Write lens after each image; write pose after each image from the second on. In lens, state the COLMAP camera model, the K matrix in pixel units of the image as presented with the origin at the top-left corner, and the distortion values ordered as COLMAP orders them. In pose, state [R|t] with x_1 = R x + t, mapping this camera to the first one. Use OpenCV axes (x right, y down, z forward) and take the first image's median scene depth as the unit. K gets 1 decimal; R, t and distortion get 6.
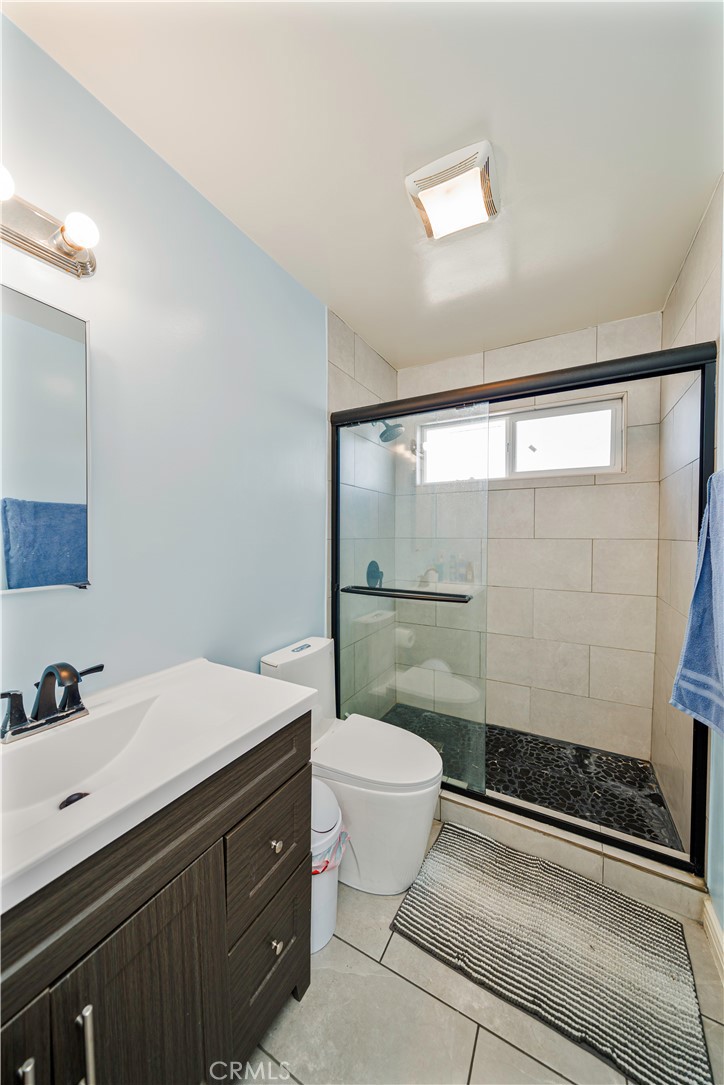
lens RADIAL K [[371.9, 0, 362.0], [0, 371.9, 542.5], [0, 0, 1]] dist [-0.001235, -0.000089]
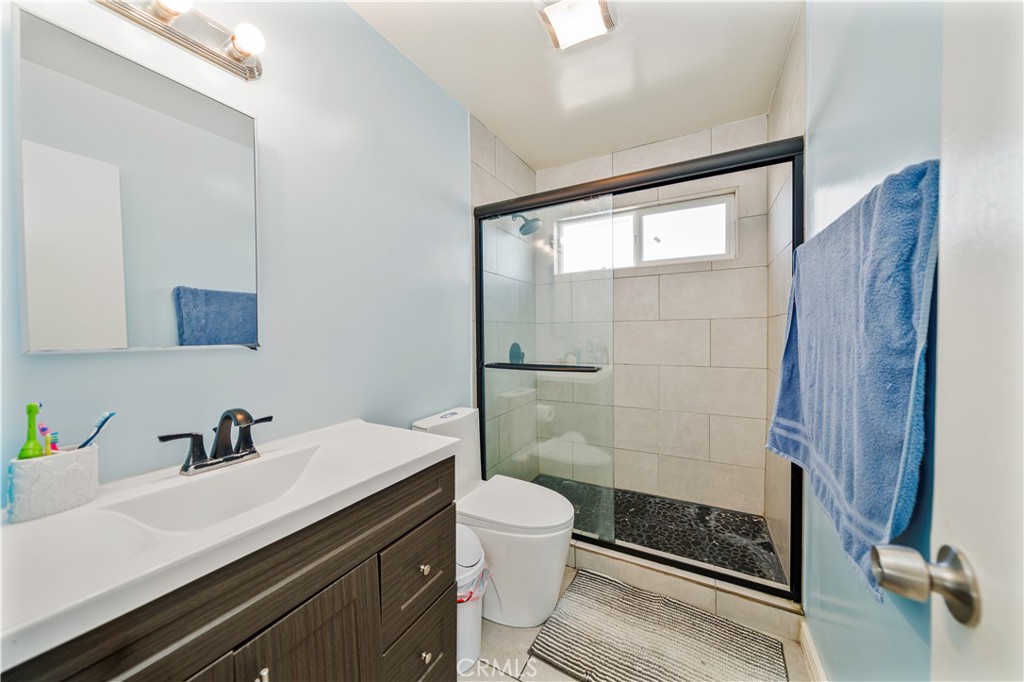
lens RADIAL K [[351.0, 0, 517.2], [0, 351.0, 341.7], [0, 0, 1]] dist [-0.001235, -0.000089]
pose [[0.999843, -0.012487, 0.012607, 0.038022], [0.012530, 0.999916, -0.003370, 0.082842], [-0.012564, 0.003527, 0.999915, -0.070581]]
